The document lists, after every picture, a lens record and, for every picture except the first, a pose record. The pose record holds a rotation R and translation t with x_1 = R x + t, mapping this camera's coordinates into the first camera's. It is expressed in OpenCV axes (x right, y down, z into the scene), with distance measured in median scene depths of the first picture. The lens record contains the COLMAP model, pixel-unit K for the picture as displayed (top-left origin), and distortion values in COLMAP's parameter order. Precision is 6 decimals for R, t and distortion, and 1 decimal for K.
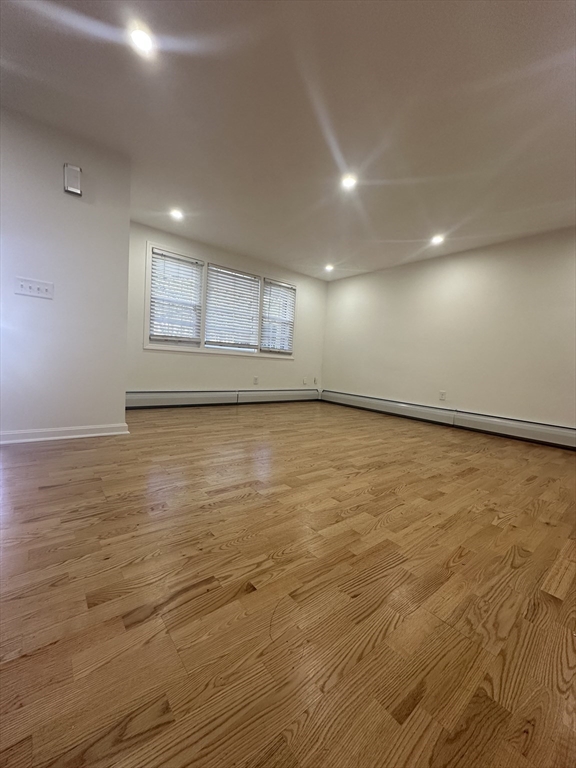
lens RADIAL K [[309.7, 0, 286.2], [0, 309.7, 389.4], [0, 0, 1]] dist [-0.001258, -0.000066]
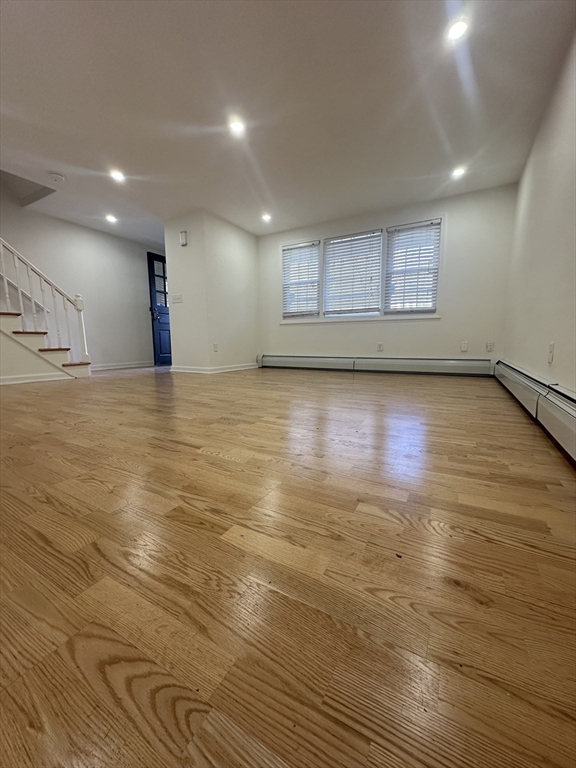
lens RADIAL K [[309.7, 0, 286.0], [0, 309.7, 379.5], [0, 0, 1]] dist [-0.001258, -0.000066]
pose [[0.351295, 0.063942, -0.934079, 0.693597], [-0.045532, 0.997651, 0.051170, 0.034101], [0.935157, 0.024555, 0.353381, 0.453645]]
